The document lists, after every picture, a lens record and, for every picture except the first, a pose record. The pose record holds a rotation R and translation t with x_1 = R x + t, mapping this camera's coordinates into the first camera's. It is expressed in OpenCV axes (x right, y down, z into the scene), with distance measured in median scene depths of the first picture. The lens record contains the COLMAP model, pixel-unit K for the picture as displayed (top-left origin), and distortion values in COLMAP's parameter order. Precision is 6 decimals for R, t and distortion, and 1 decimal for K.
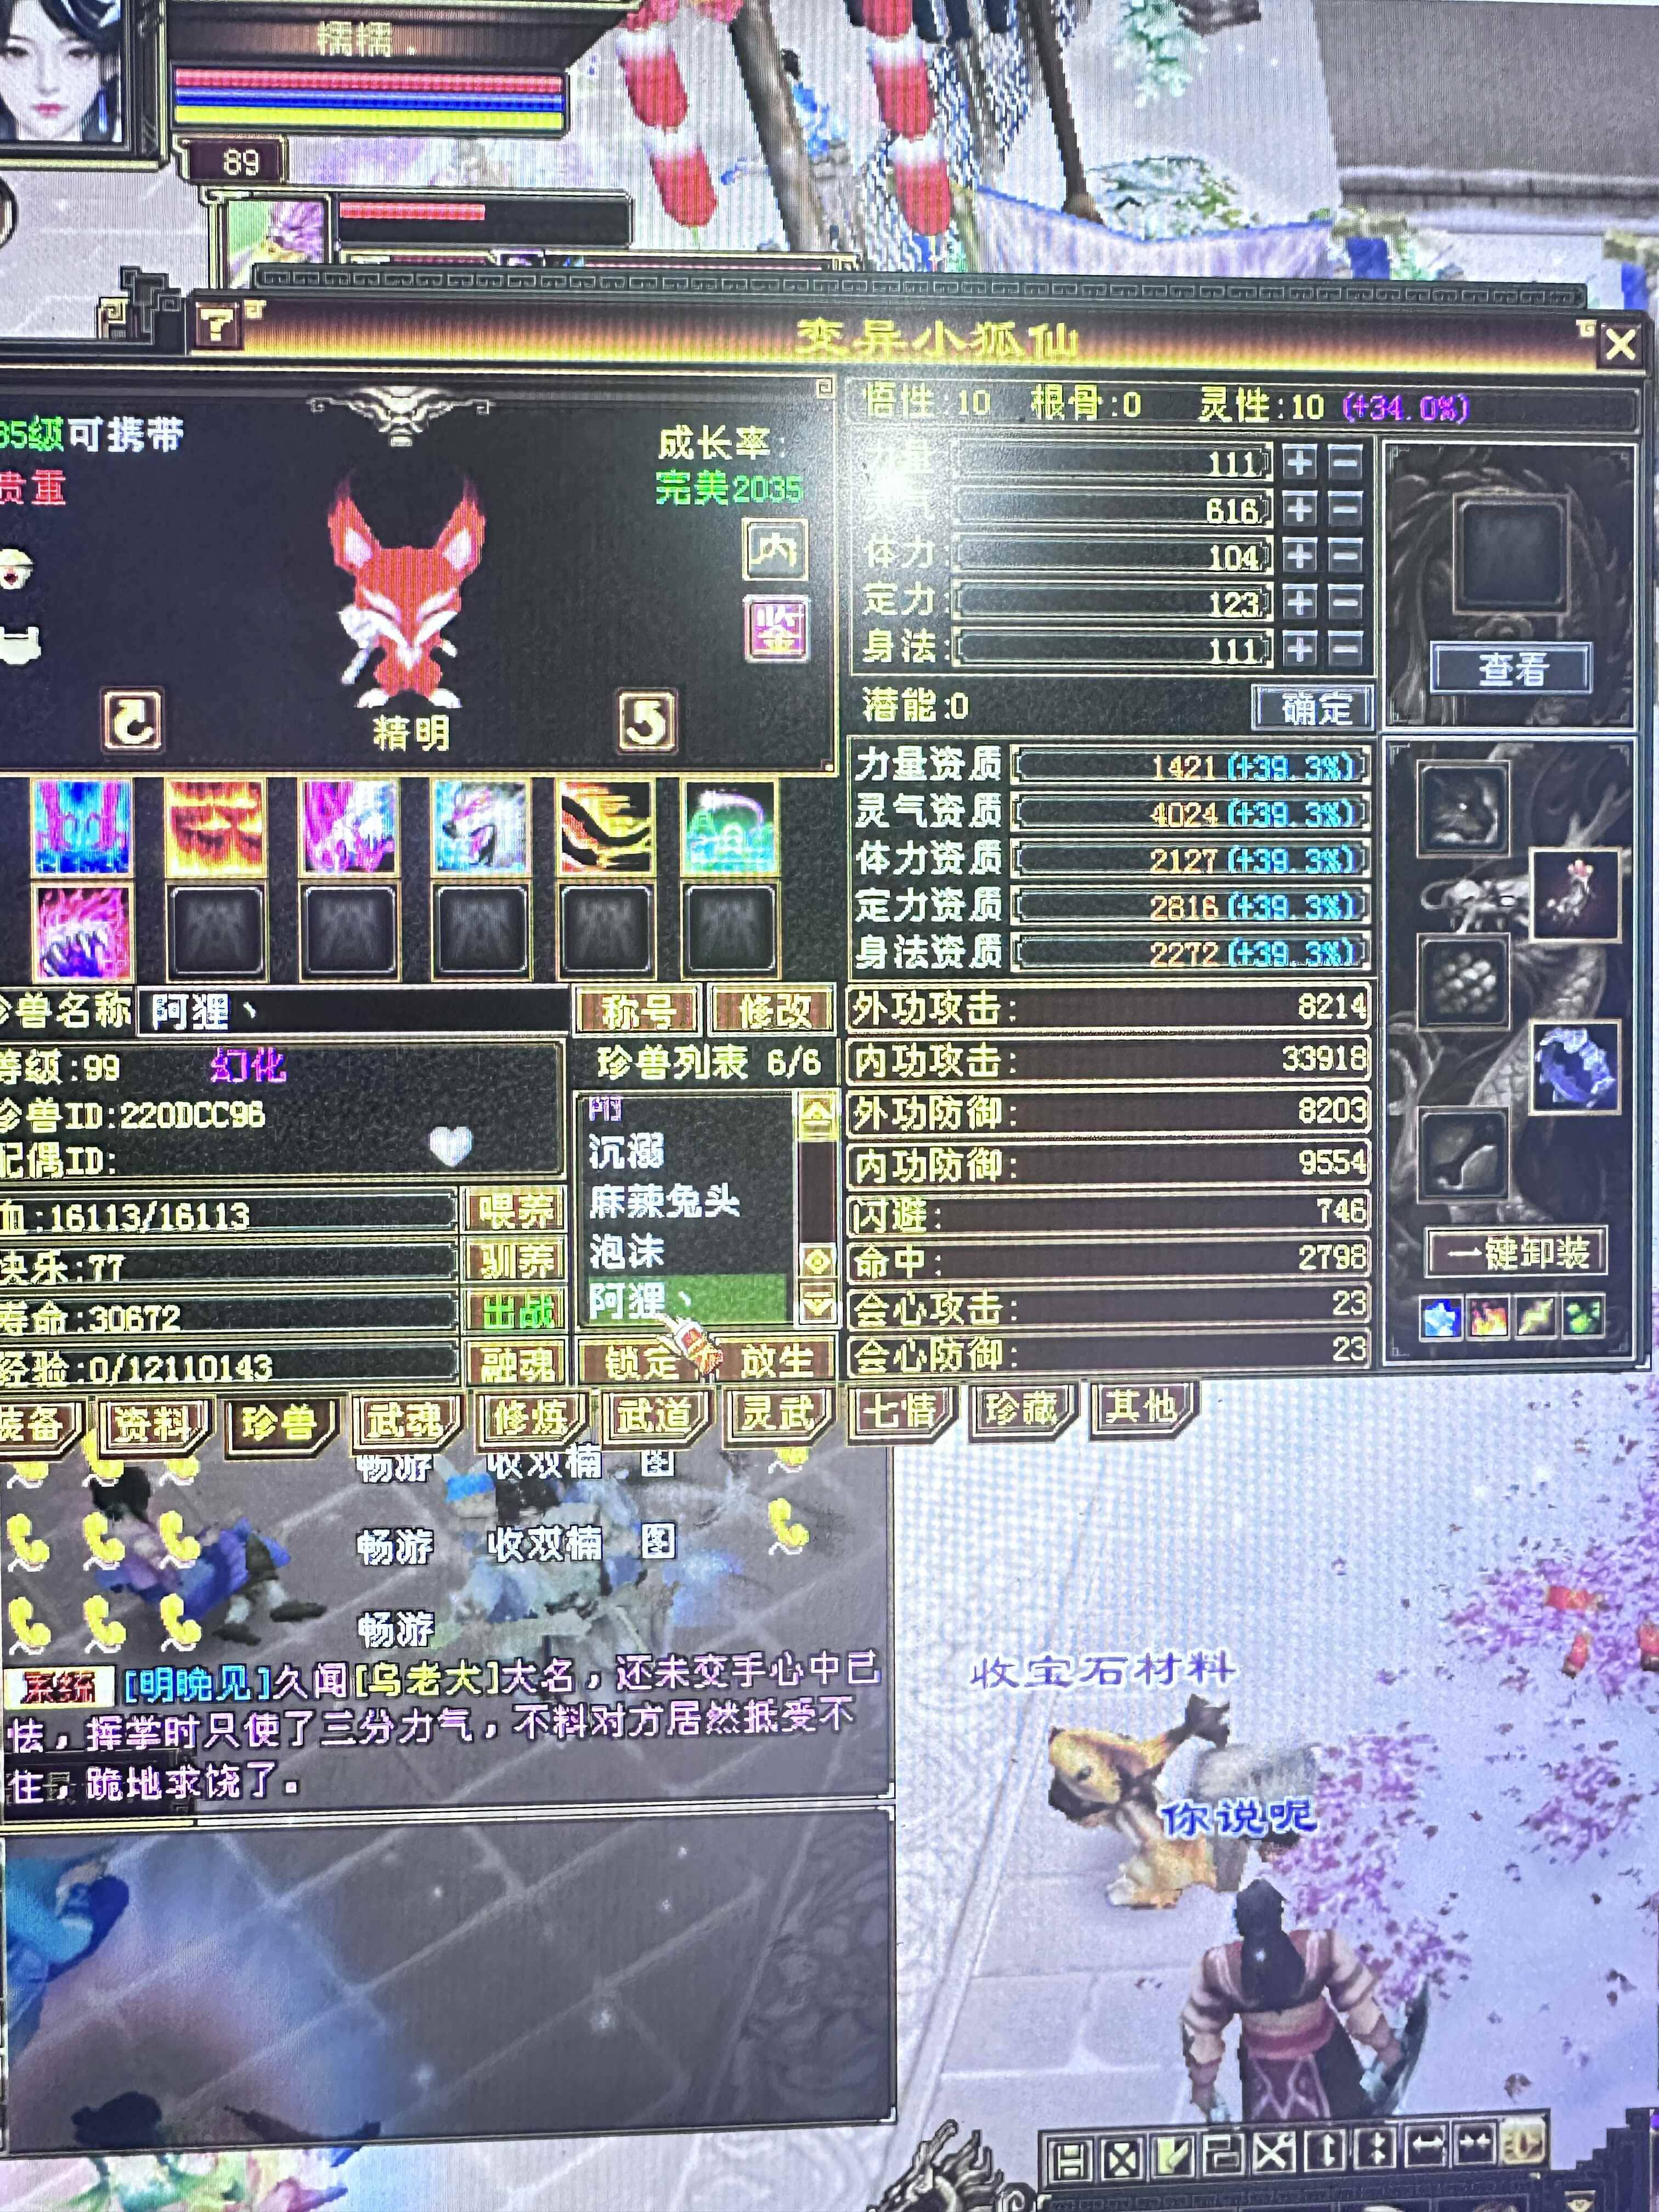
lens RADIAL K [[1552.0, 0, 699.8], [0, 1552.0, 1023.1], [0, 0, 1]] dist [-0.011829, 0.004005]
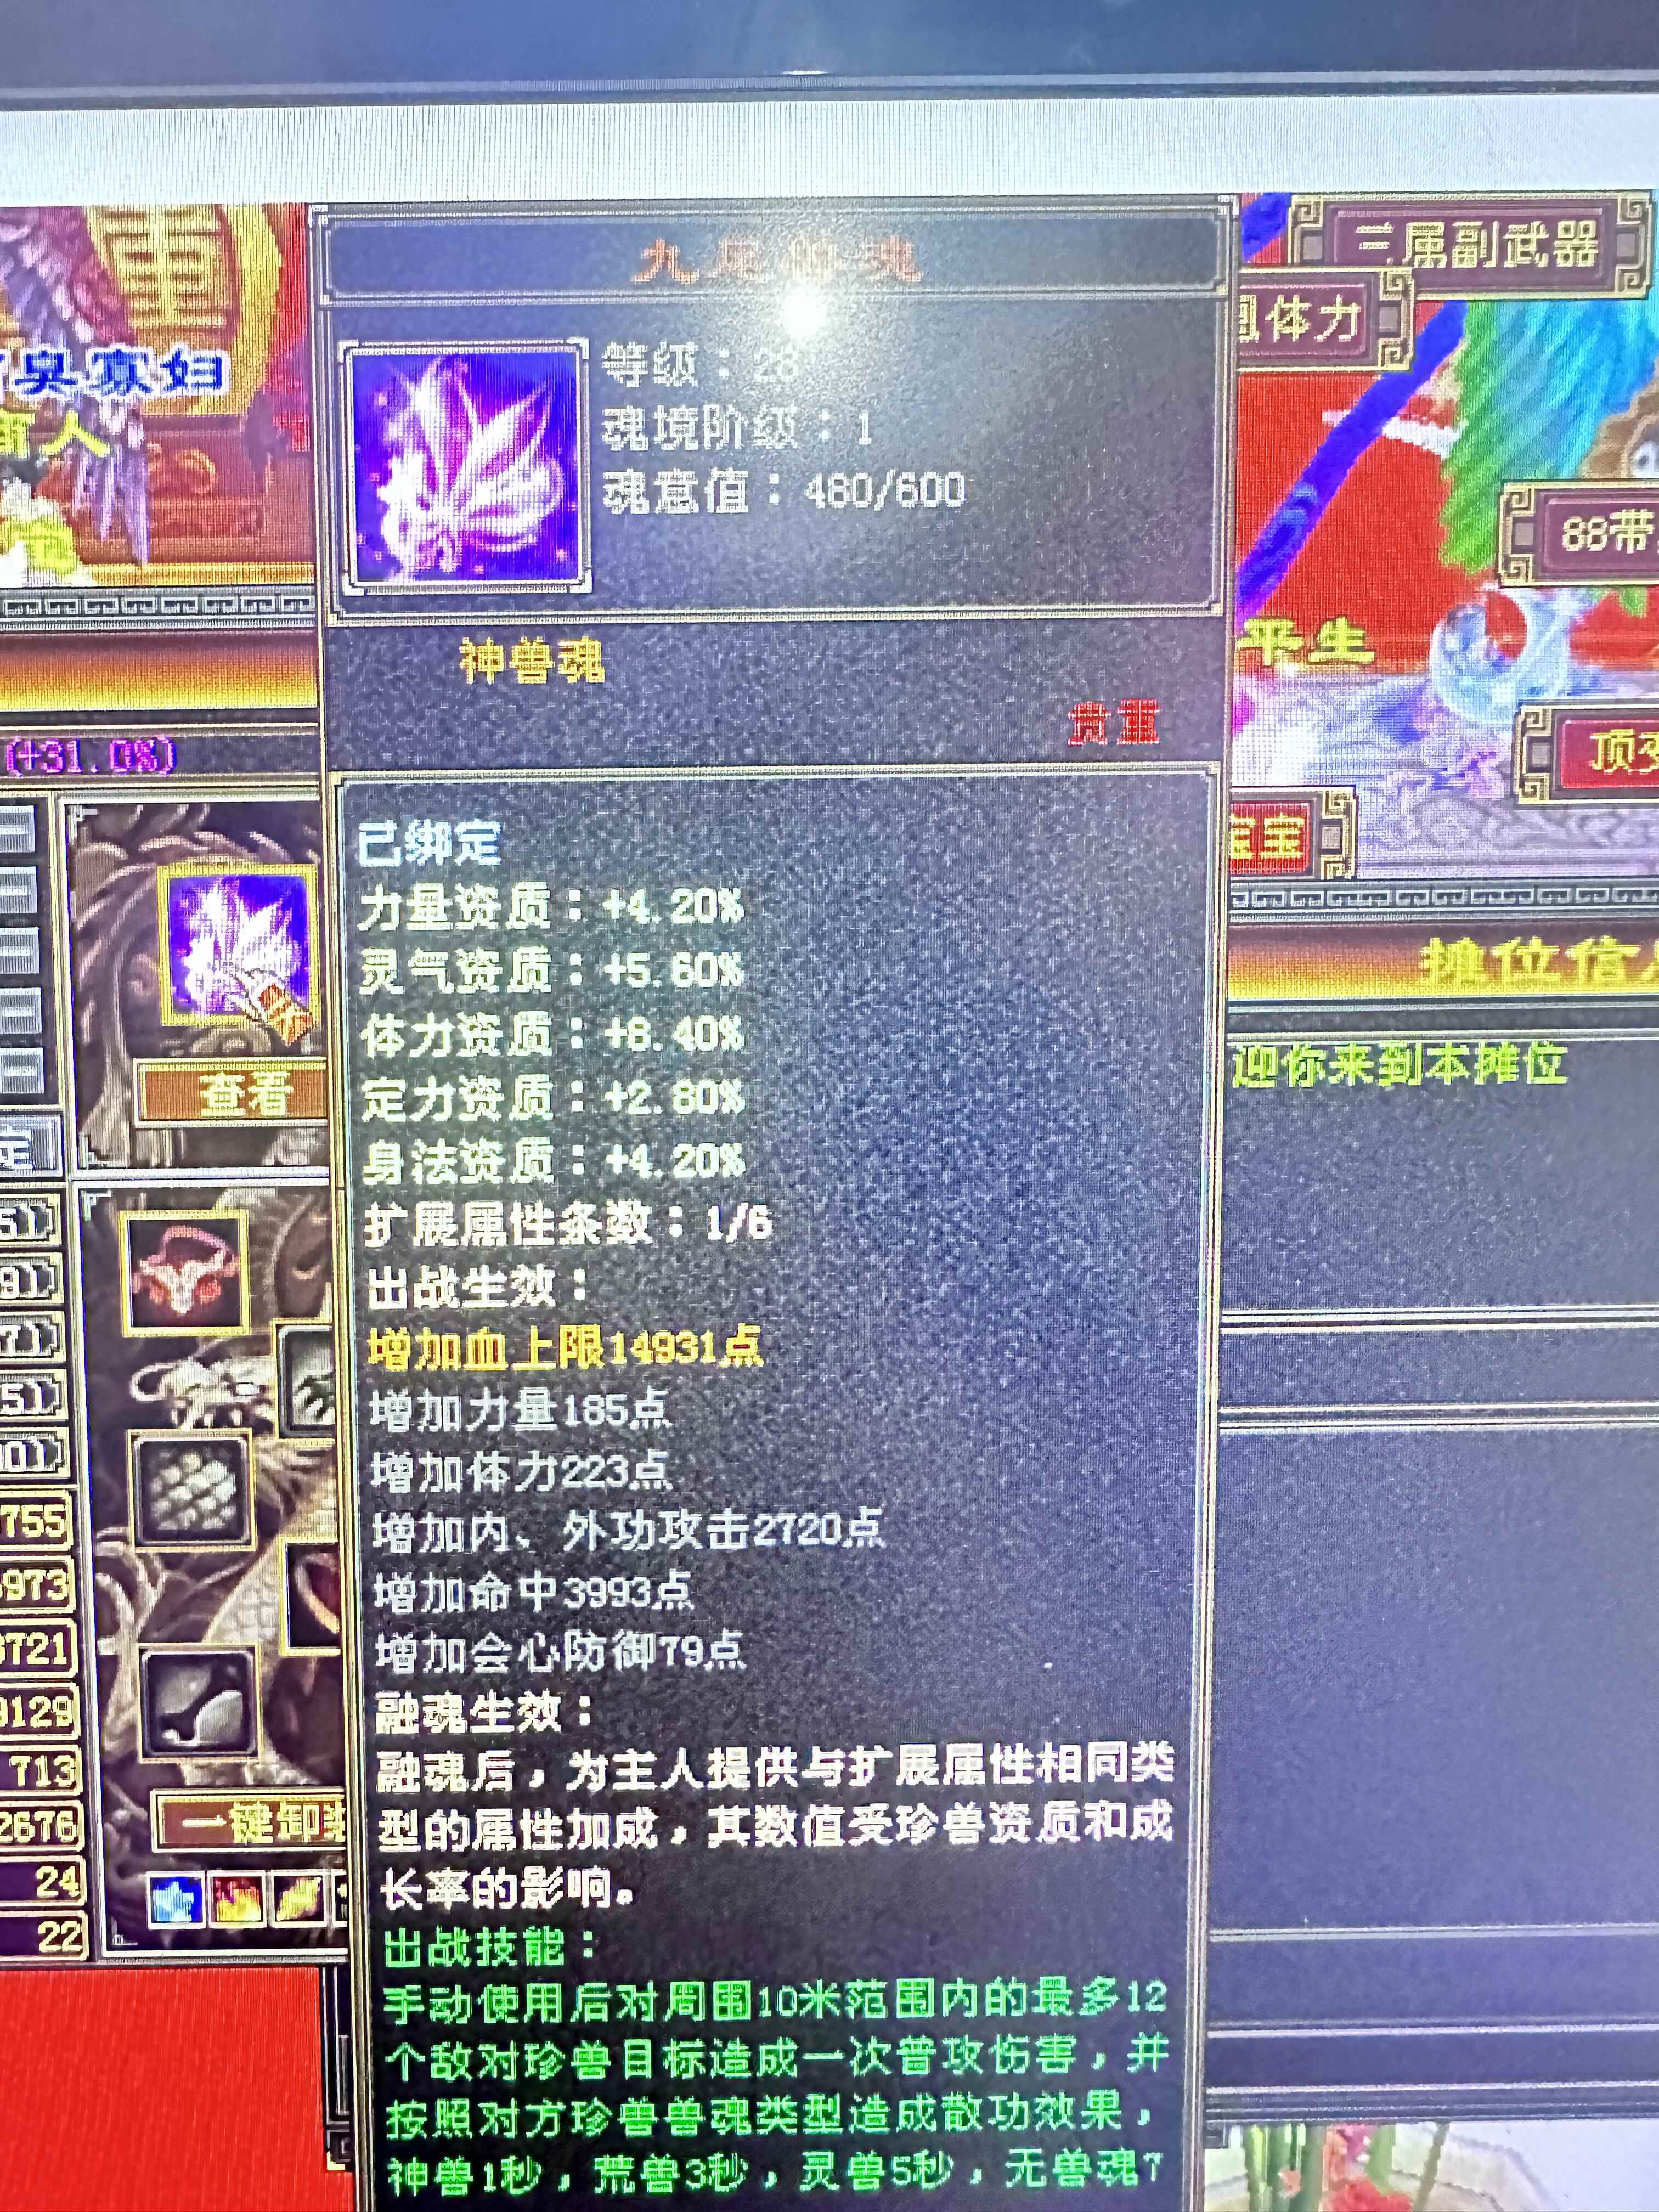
lens RADIAL K [[1552.0, 0, 699.8], [0, 1552.0, 1023.1], [0, 0, 1]] dist [-0.011829, 0.004005]
pose [[0.999194, -0.001089, -0.040116, 0.795611], [0.003451, 0.998261, 0.058851, -0.313475], [0.039982, -0.058942, 0.997460, 0.244811]]
